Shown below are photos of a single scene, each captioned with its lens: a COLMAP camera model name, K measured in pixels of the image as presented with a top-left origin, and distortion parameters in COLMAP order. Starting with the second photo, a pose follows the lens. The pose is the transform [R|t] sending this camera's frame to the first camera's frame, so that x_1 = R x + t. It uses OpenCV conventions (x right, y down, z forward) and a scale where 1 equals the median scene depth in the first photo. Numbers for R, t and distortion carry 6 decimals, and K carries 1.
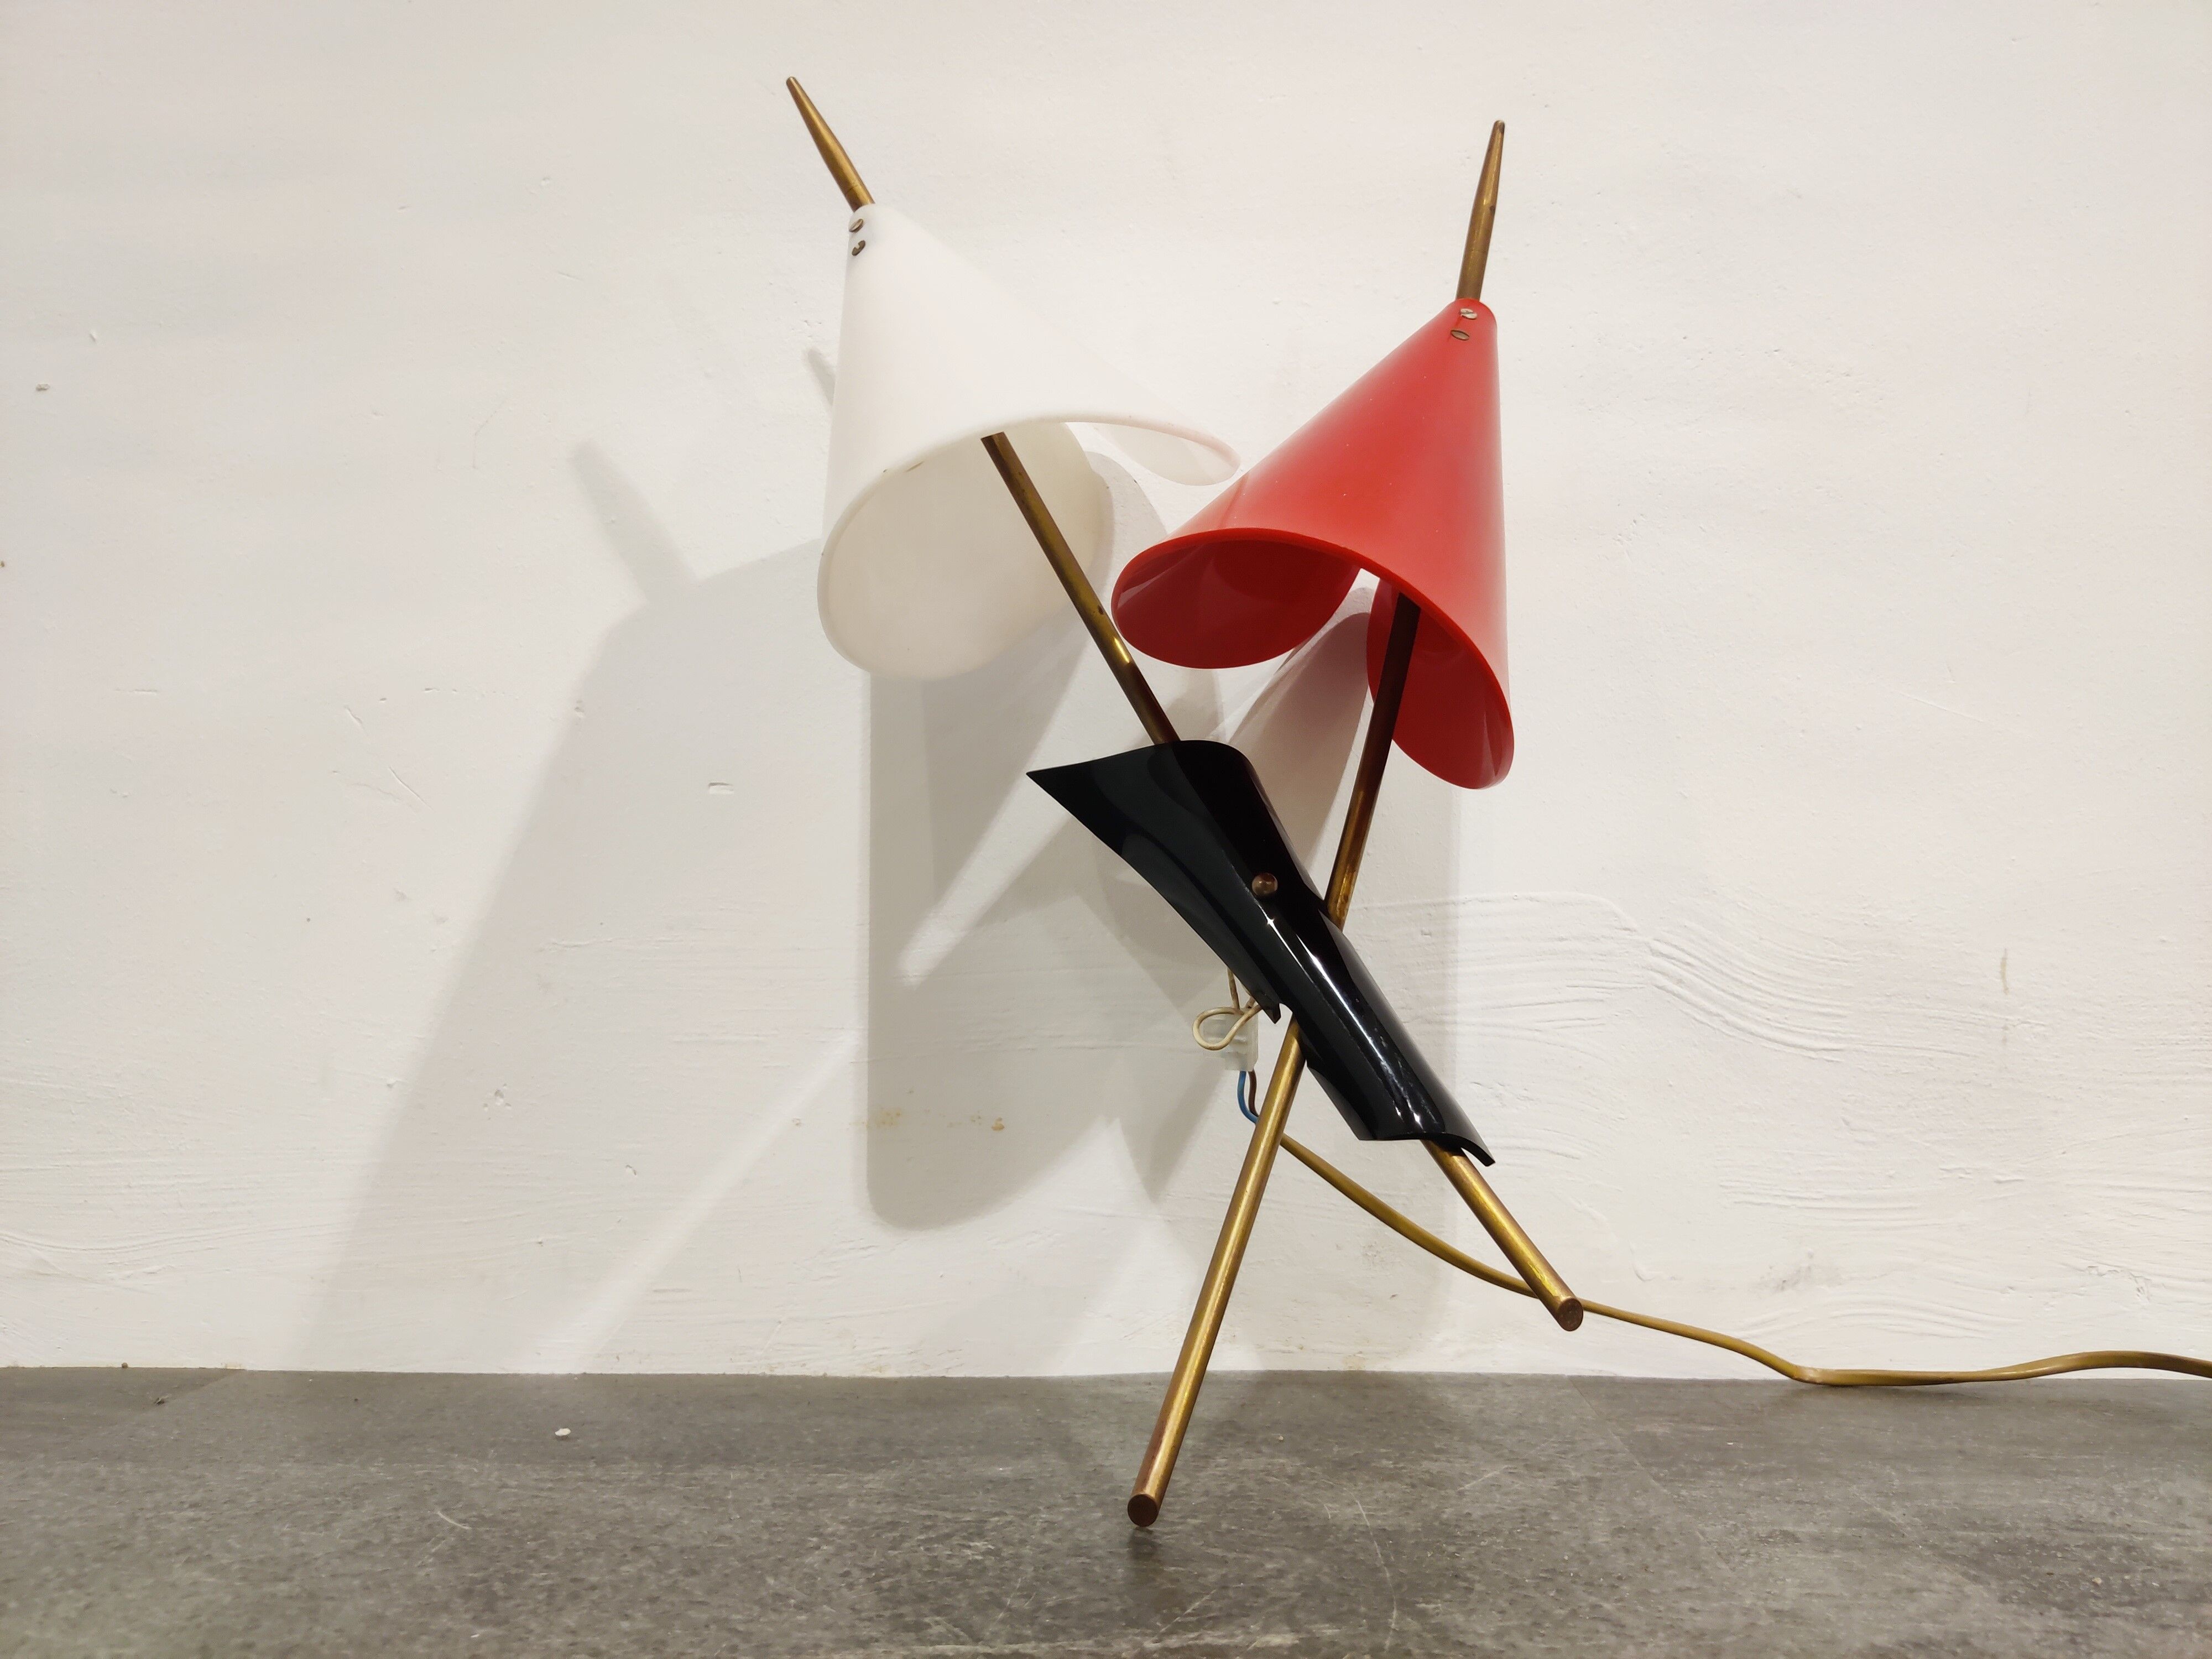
lens RADIAL K [[1767.8, 0, 1131.2], [0, 1767.8, 813.8], [0, 0, 1]] dist [-0.009500, -0.022189]
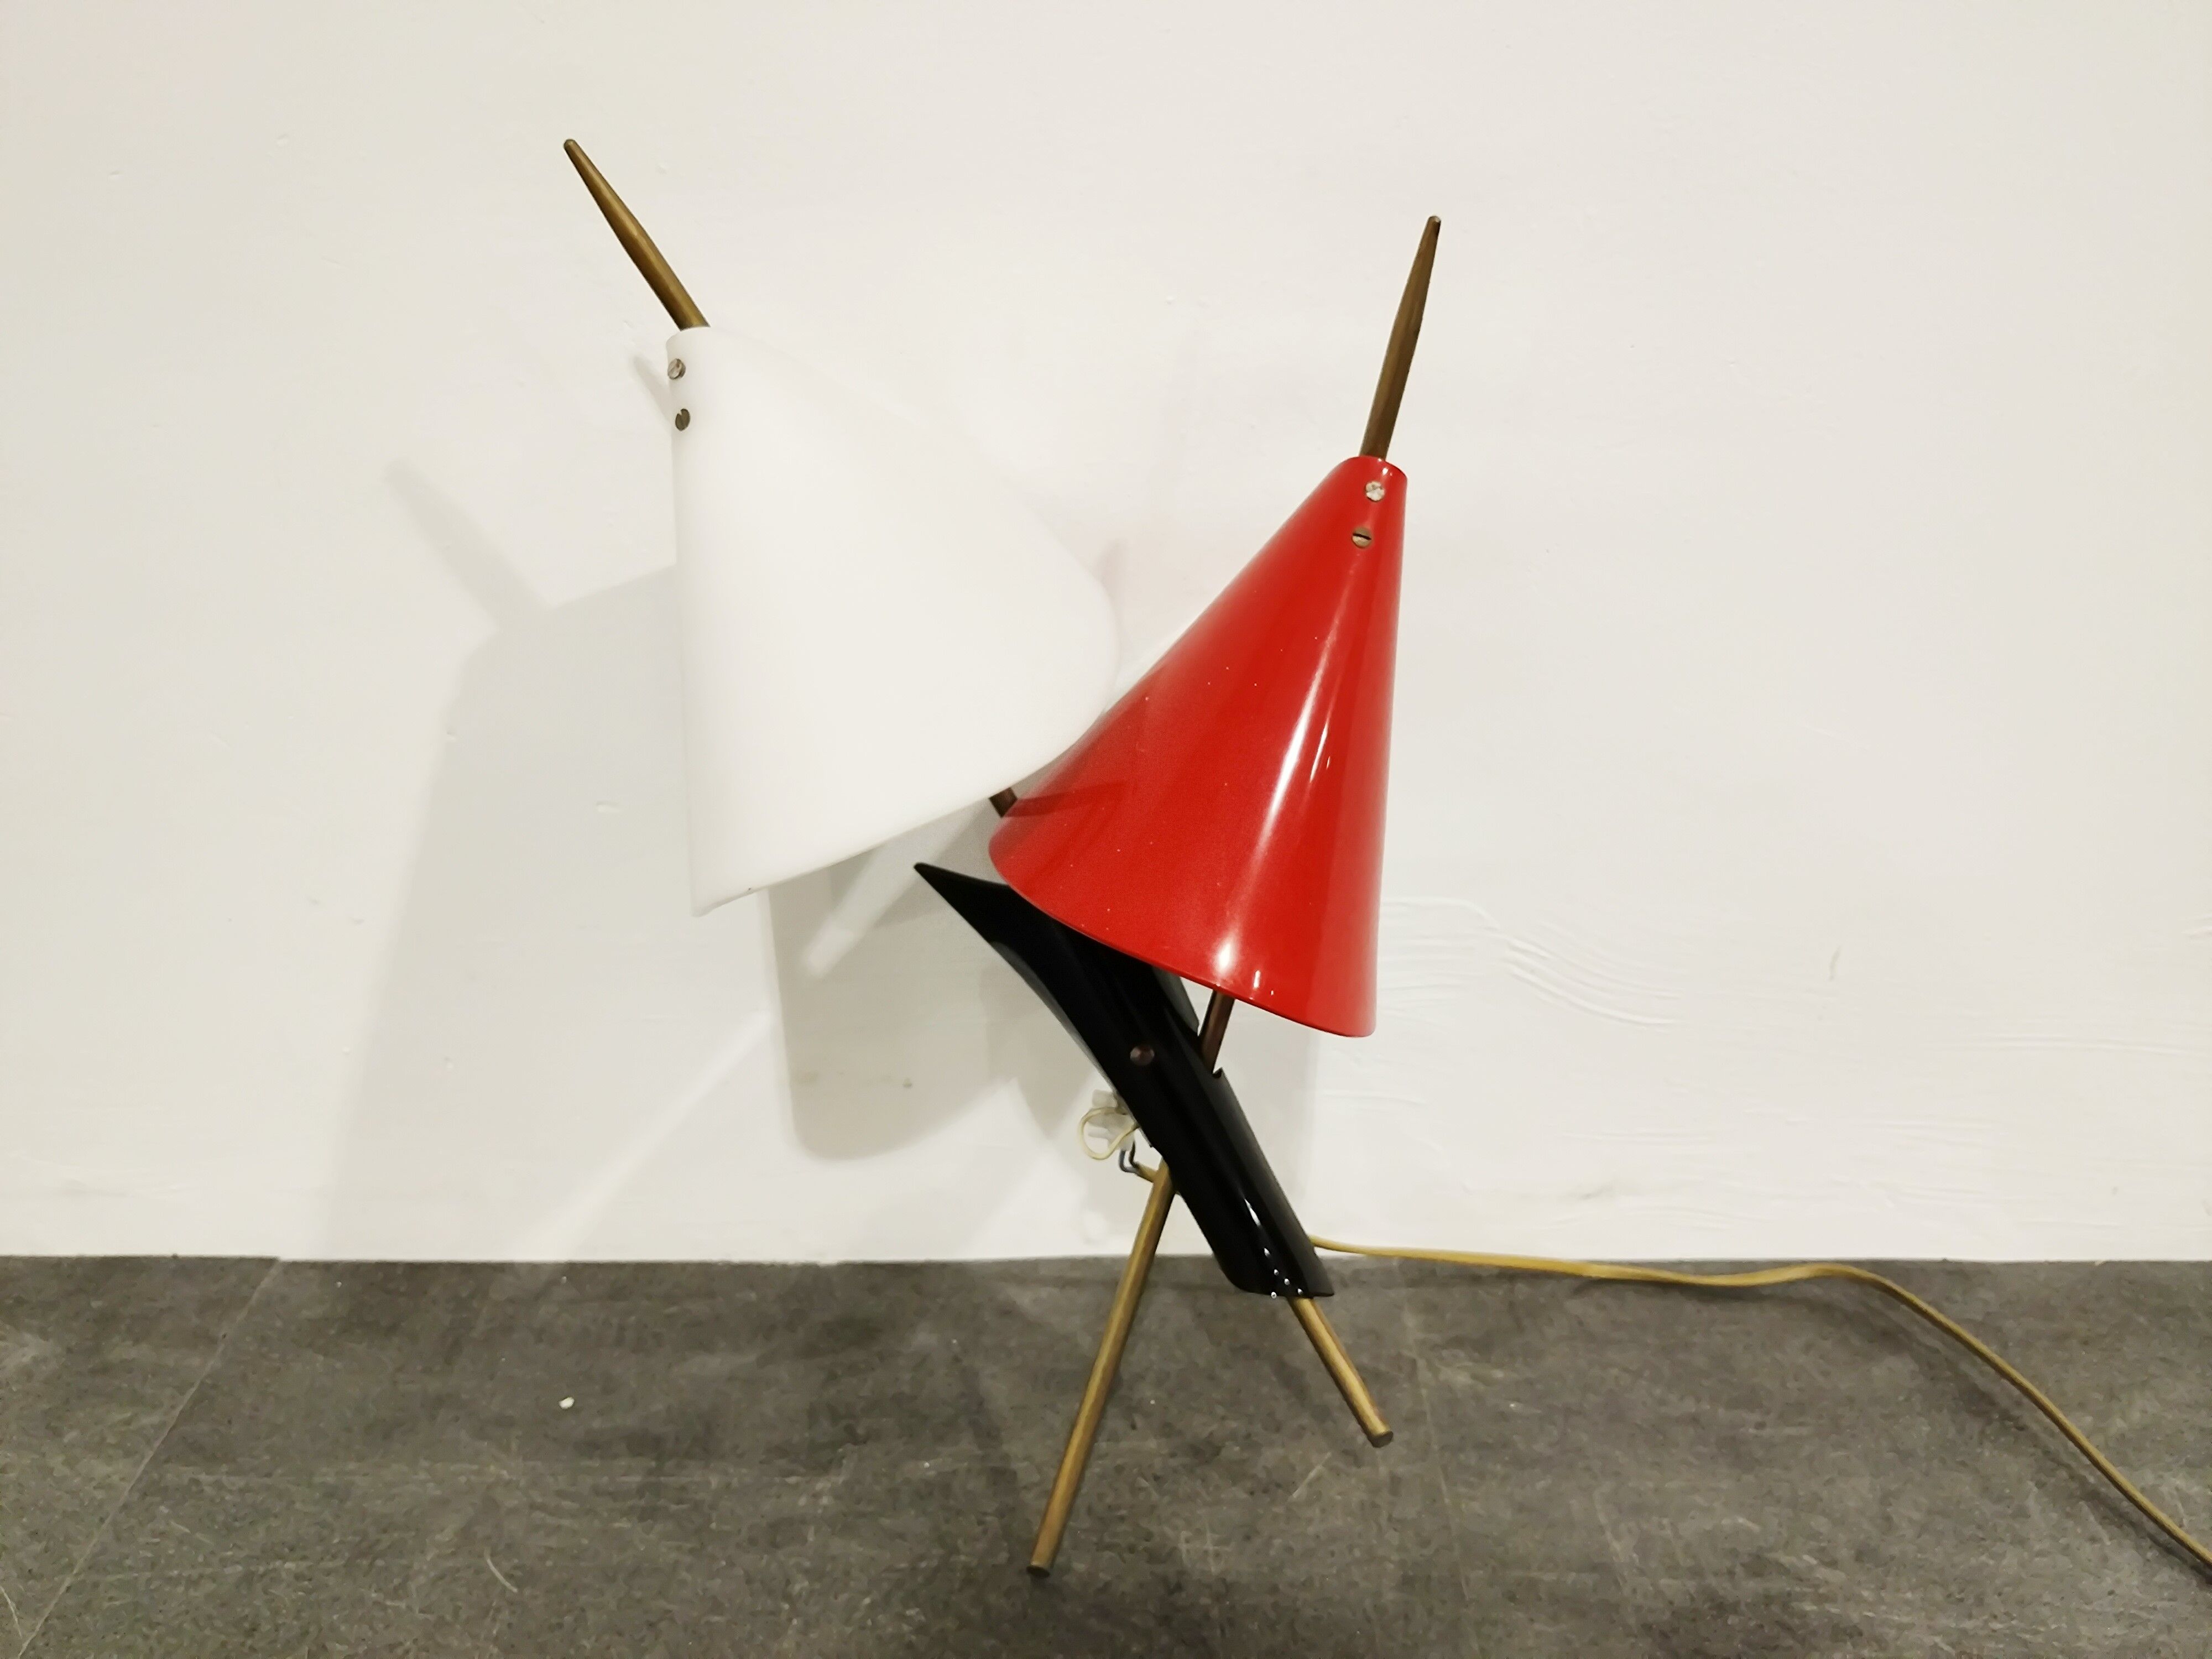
lens RADIAL K [[1767.8, 0, 1085.0], [0, 1767.8, 837.0], [0, 0, 1]] dist [-0.009500, -0.022189]
pose [[0.999691, -0.020247, 0.014437, 0.026020], [0.009668, 0.851362, 0.524490, -0.582980], [-0.022910, -0.524188, 0.851294, 0.143570]]
